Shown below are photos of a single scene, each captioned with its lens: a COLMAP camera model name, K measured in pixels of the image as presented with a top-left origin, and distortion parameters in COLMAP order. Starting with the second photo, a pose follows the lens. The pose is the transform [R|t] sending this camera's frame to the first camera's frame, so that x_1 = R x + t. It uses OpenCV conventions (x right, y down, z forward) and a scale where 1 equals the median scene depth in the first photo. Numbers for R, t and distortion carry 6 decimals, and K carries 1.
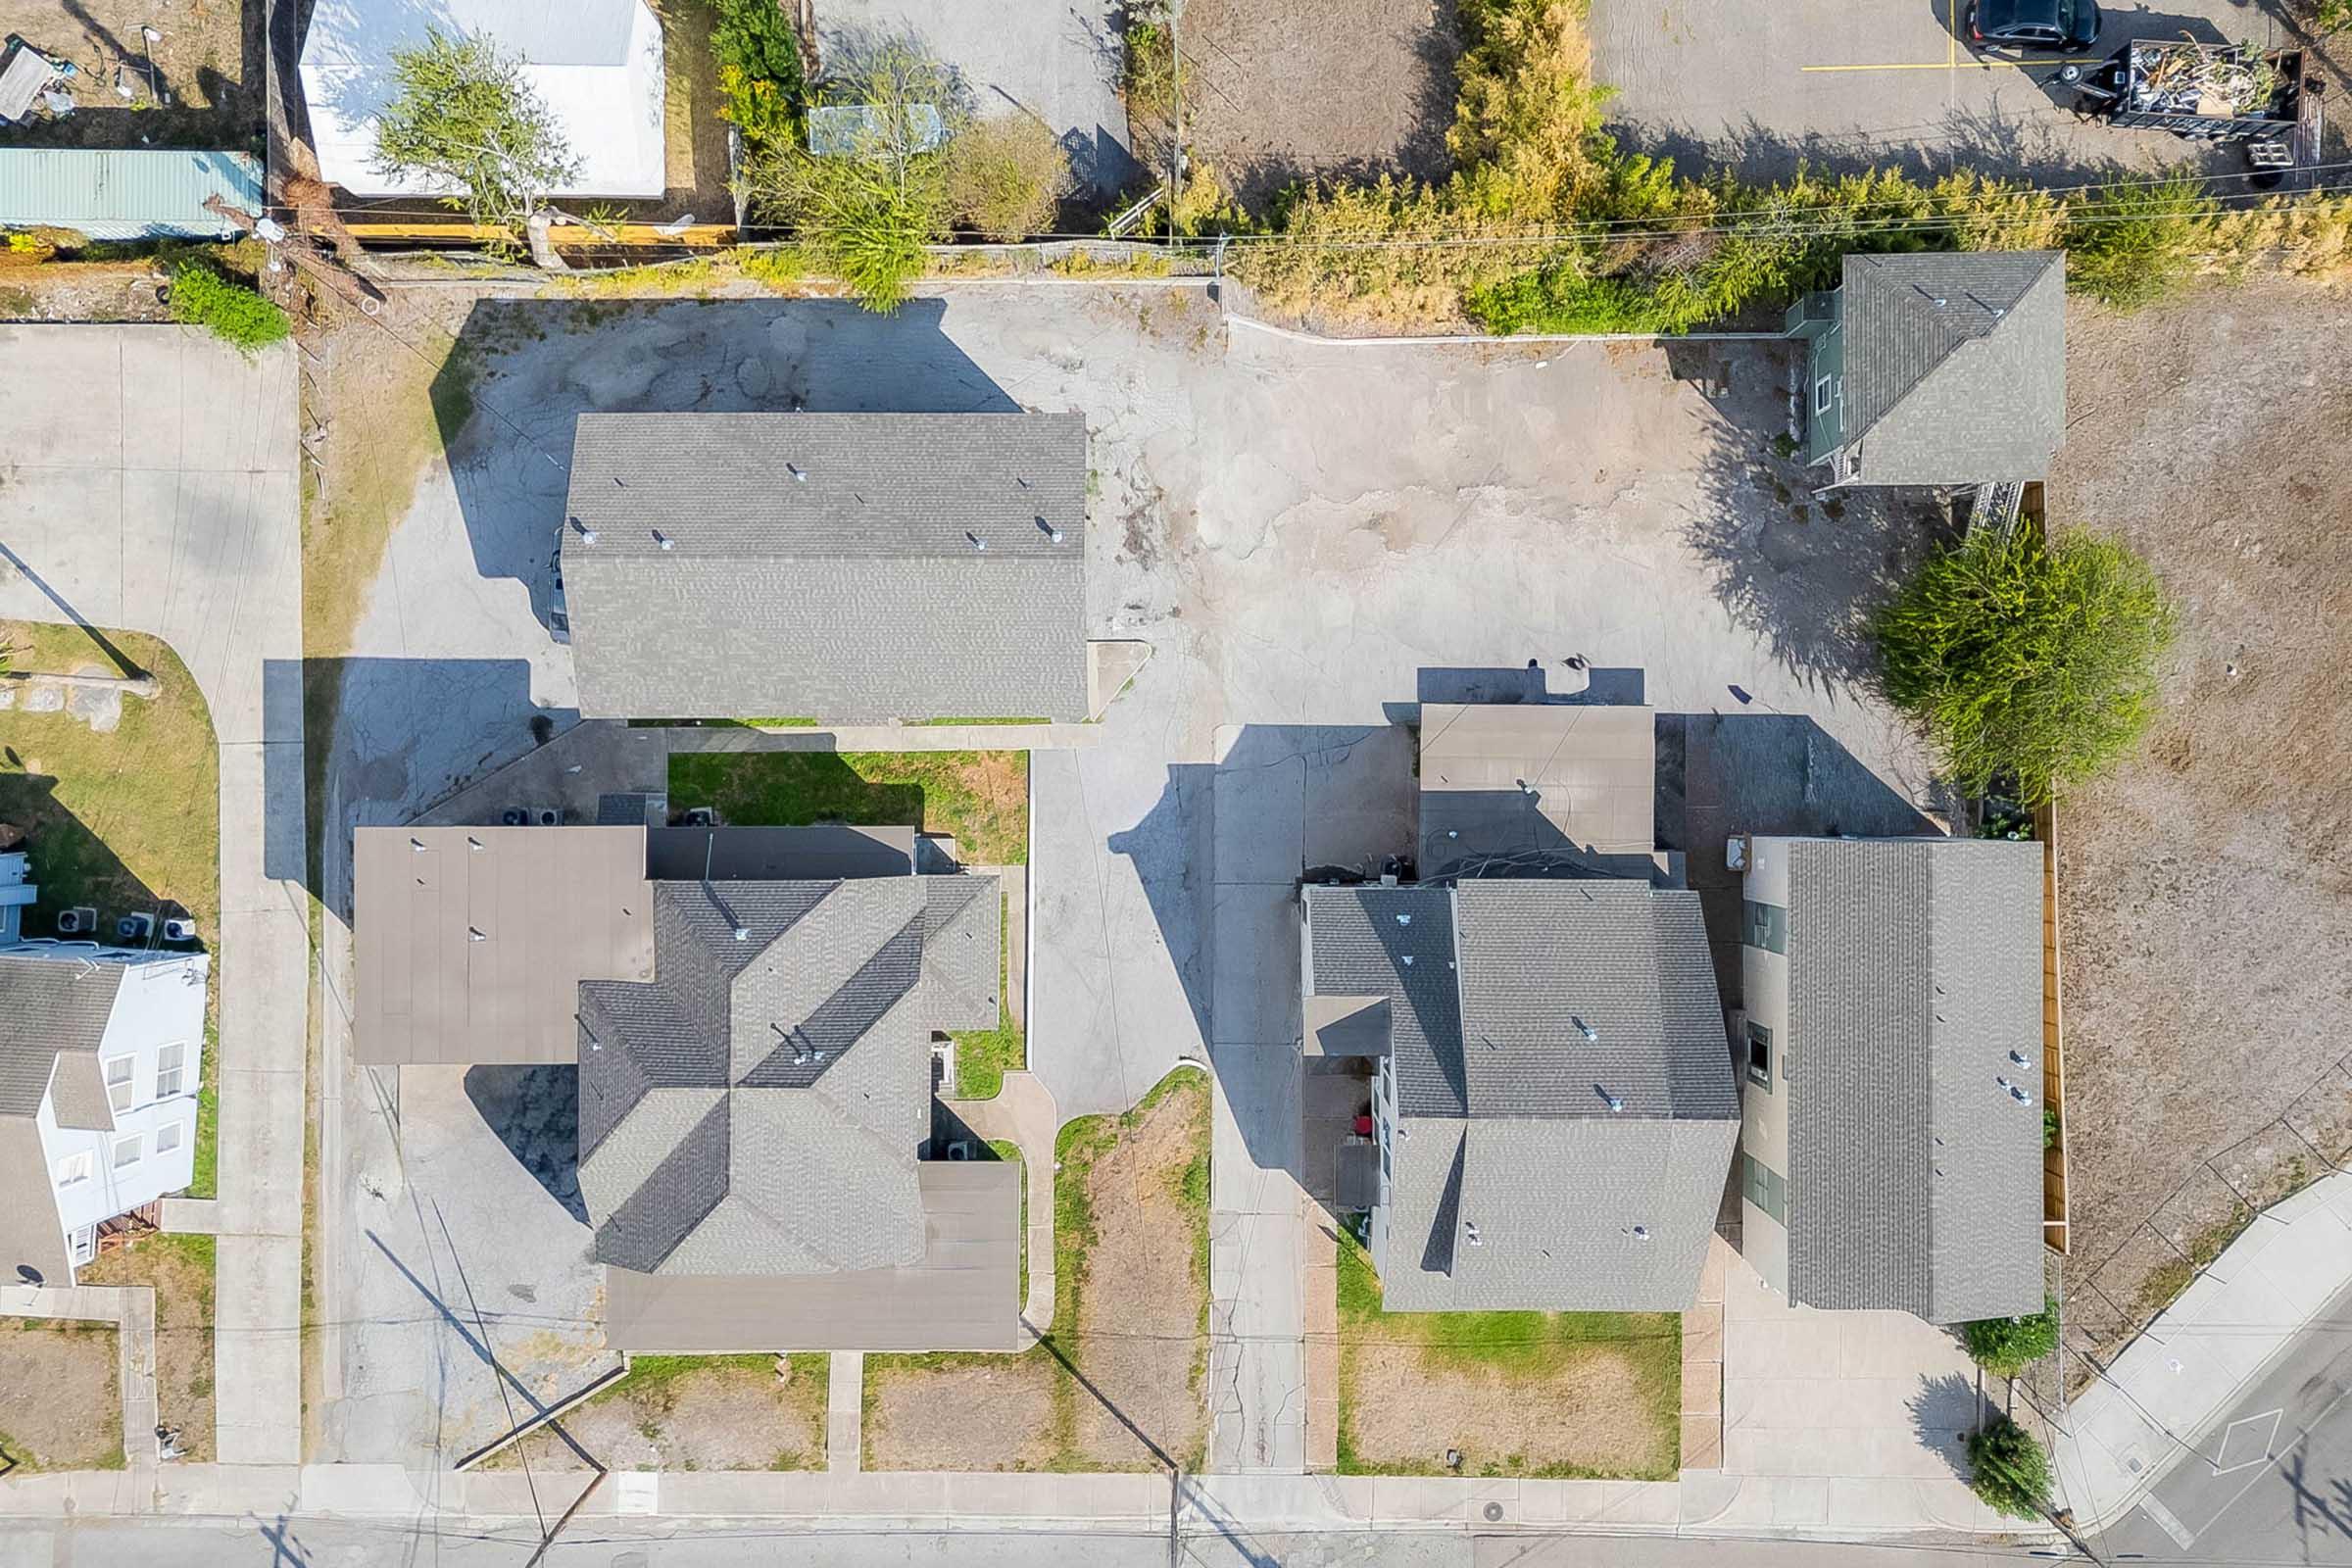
lens RADIAL K [[1643.1, 0, 1187.8], [0, 1643.1, 783.8], [0, 0, 1]] dist [0.058293, -0.057356]
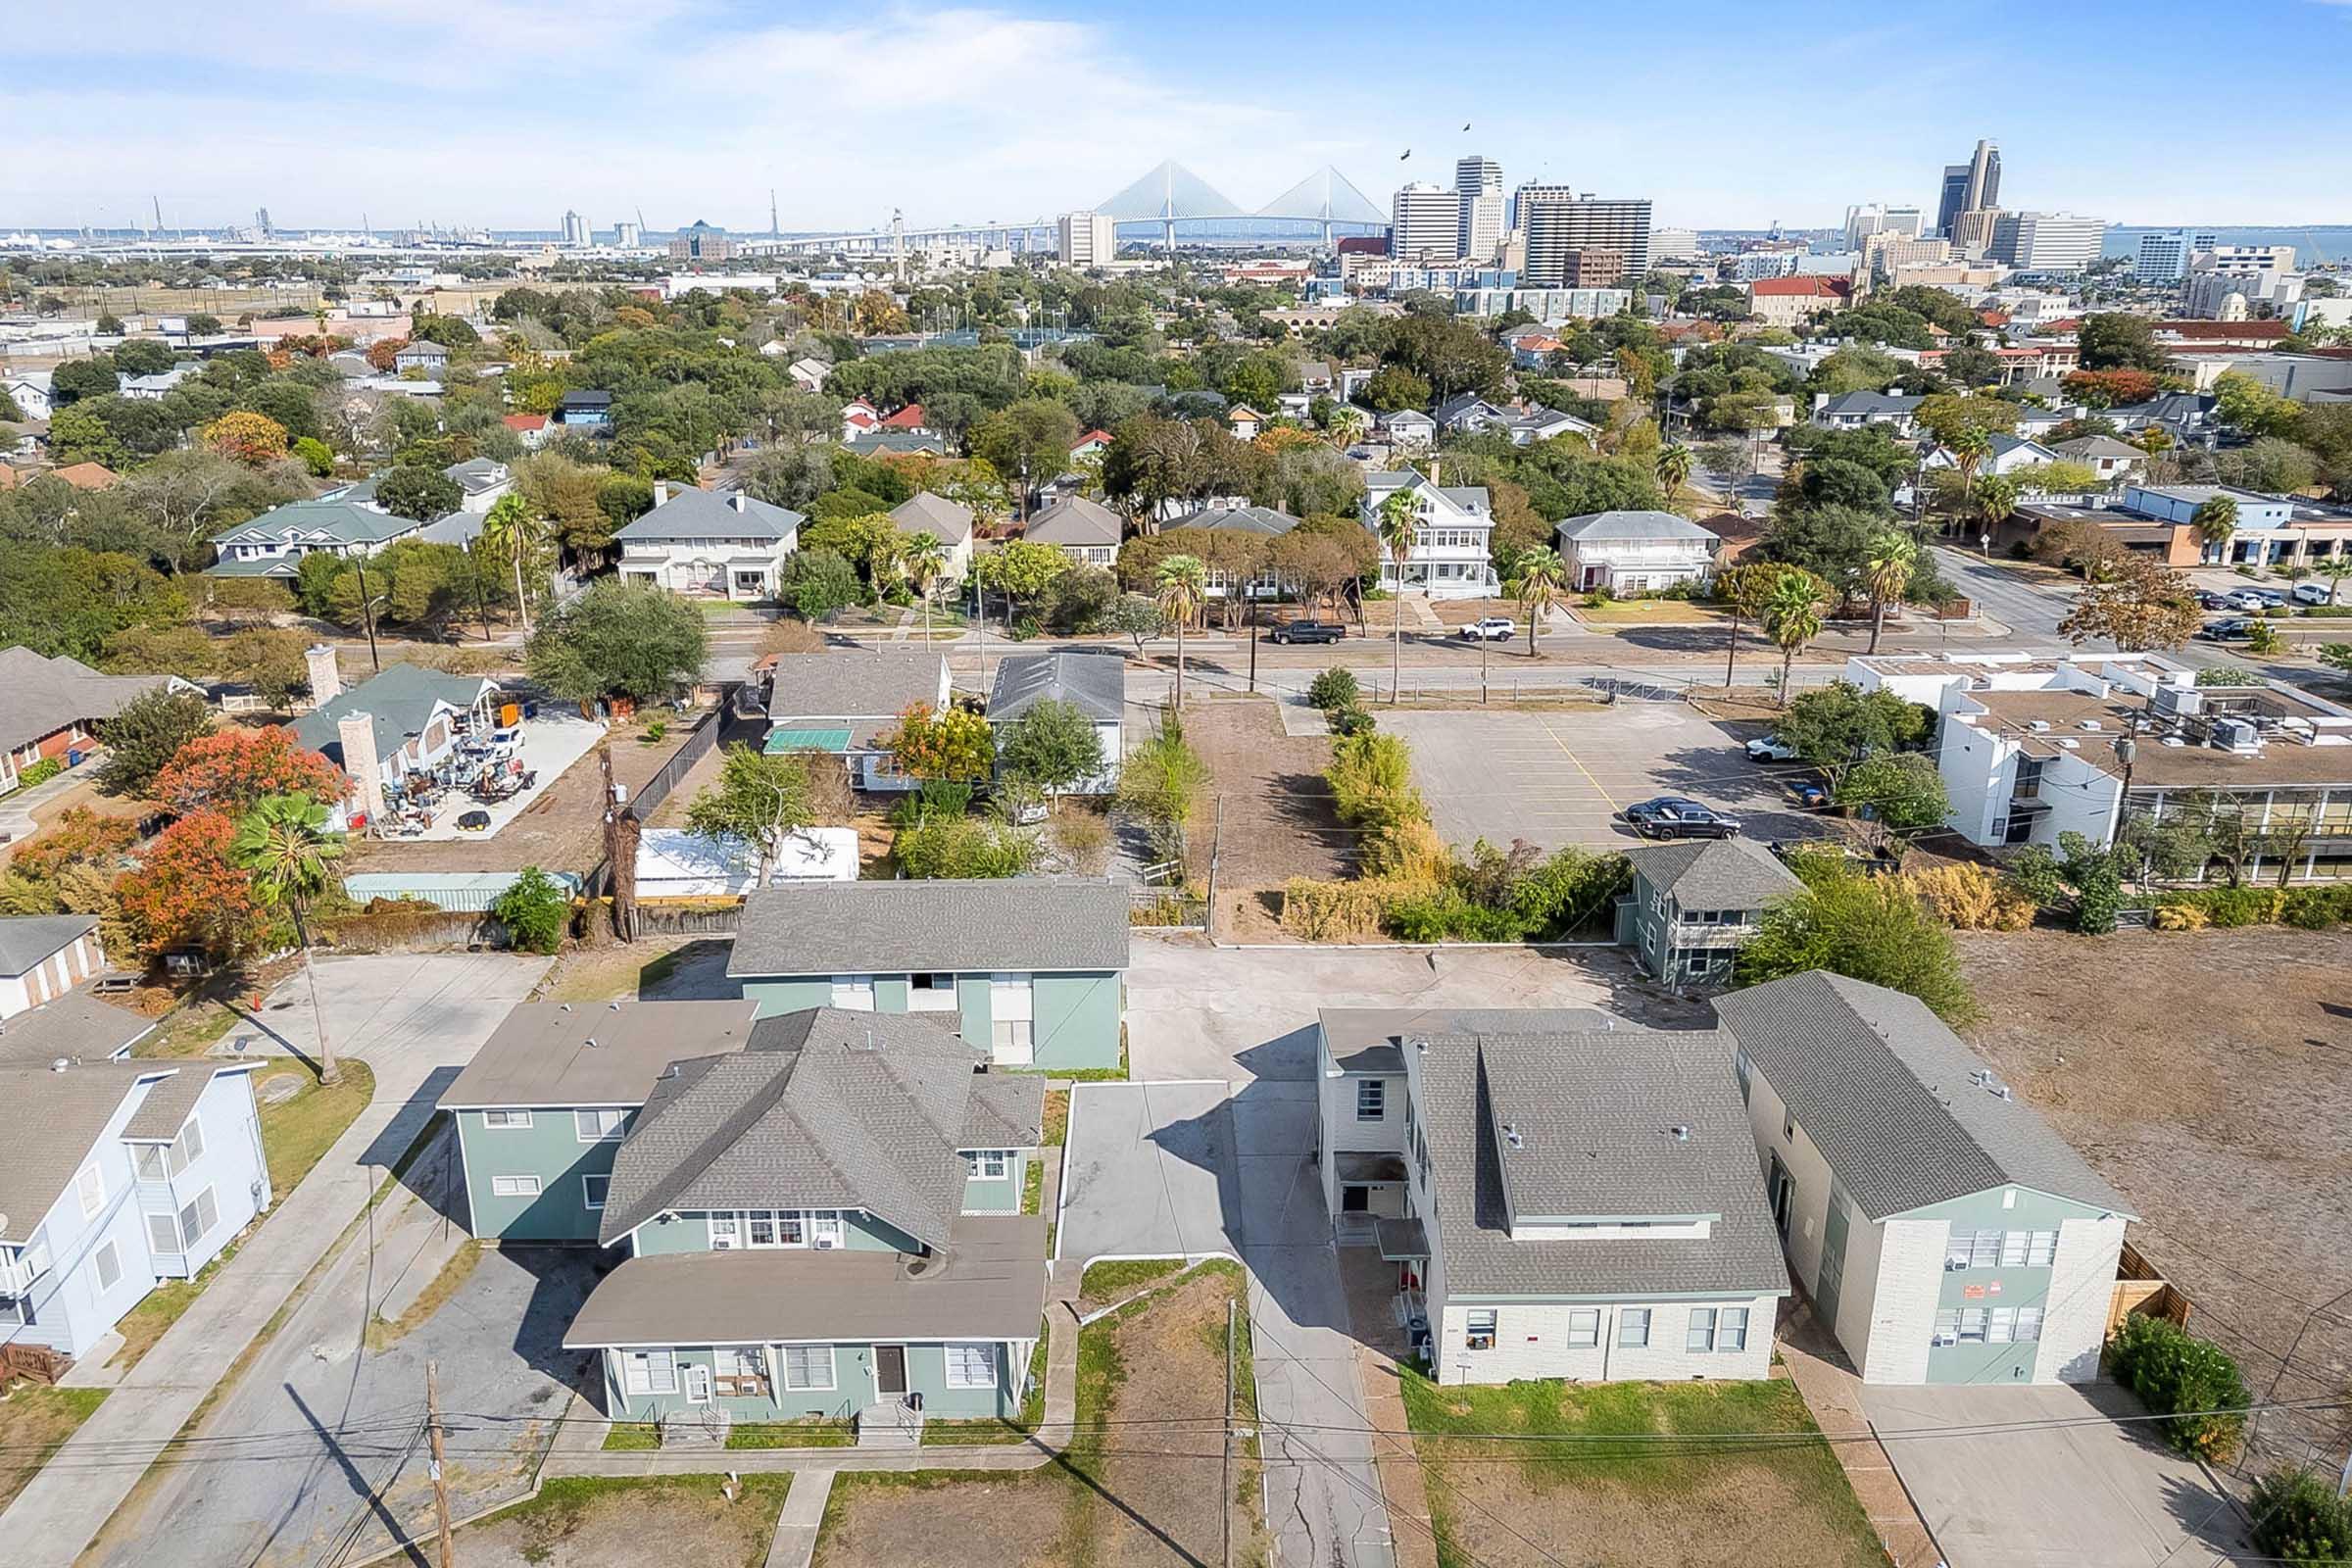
lens RADIAL K [[1643.1, 0, 1187.8], [0, 1643.1, 783.8], [0, 0, 1]] dist [0.058293, -0.057356]
pose [[0.999680, -0.005723, 0.024644, -0.041680], [0.025183, 0.318505, -0.947587, 1.009062], [-0.002426, 0.947904, 0.318547, 0.422050]]
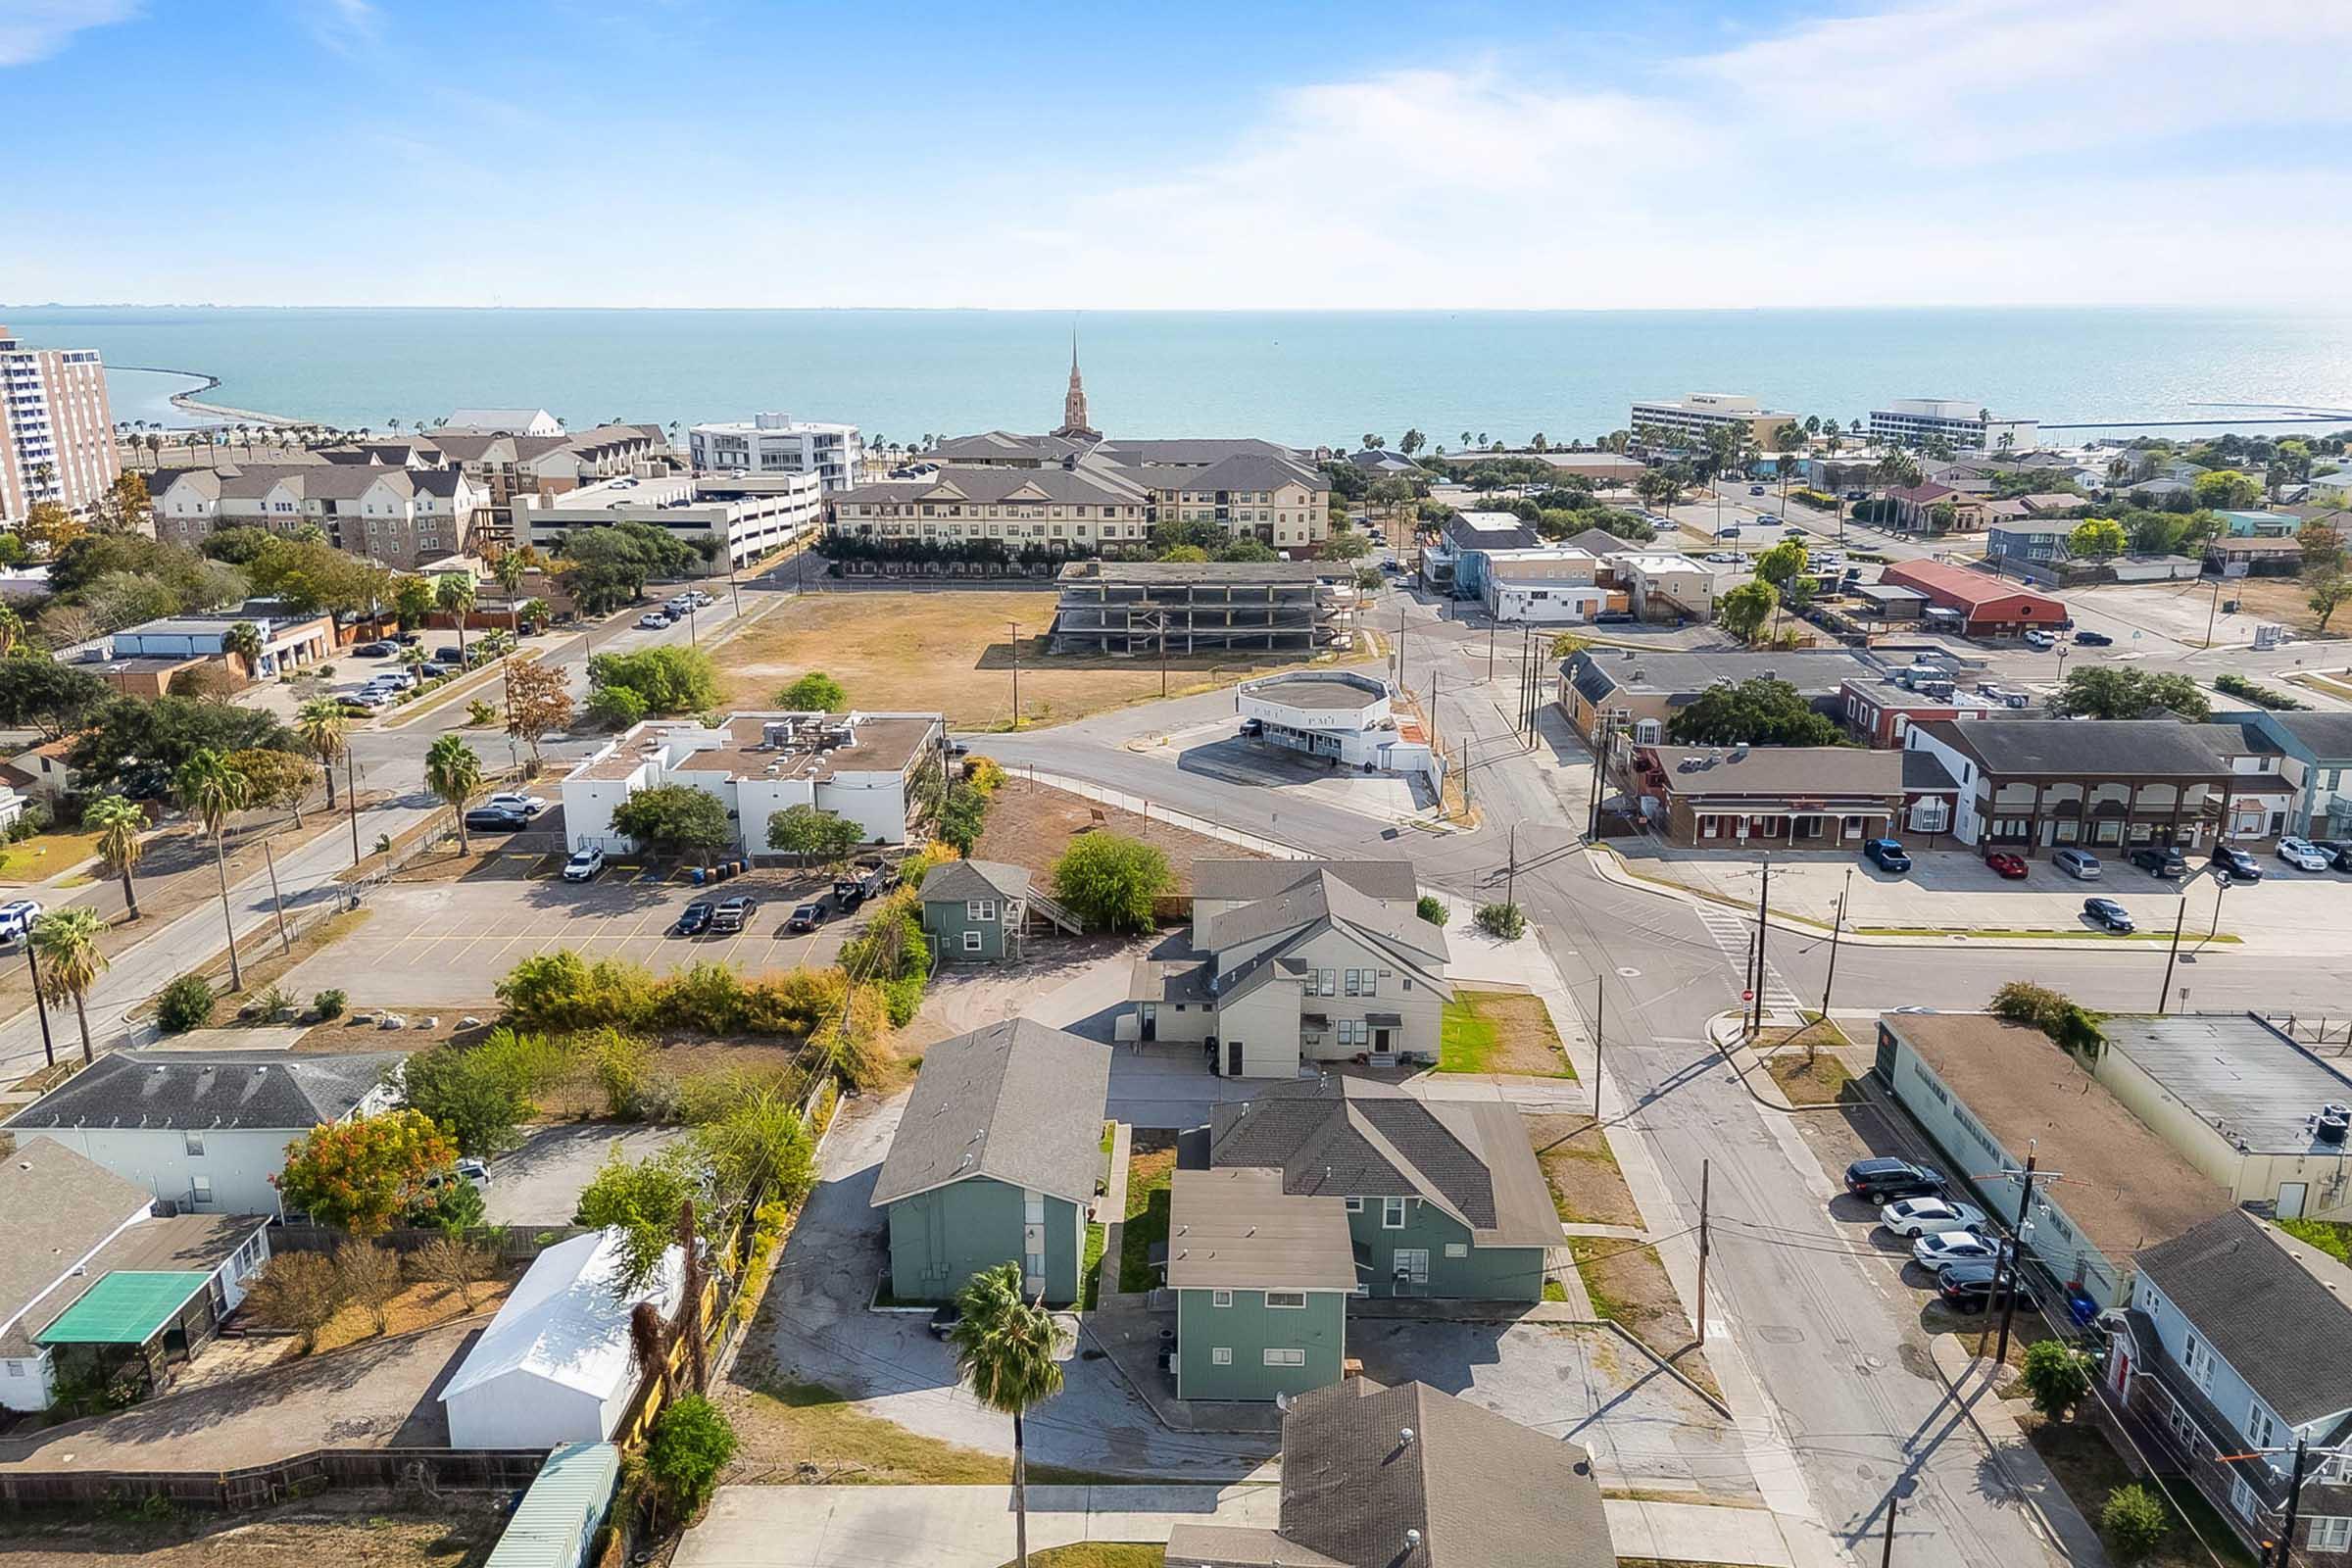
lens RADIAL K [[1676.9, 0, 1168.4], [0, 1676.9, 778.0], [0, 0, 1]] dist [0.123802, -0.168768]
pose [[0.025161, -0.269115, 0.962779, -1.469892], [0.999682, 0.005038, -0.024717, 0.050852], [0.001801, 0.963095, 0.269156, 0.259025]]
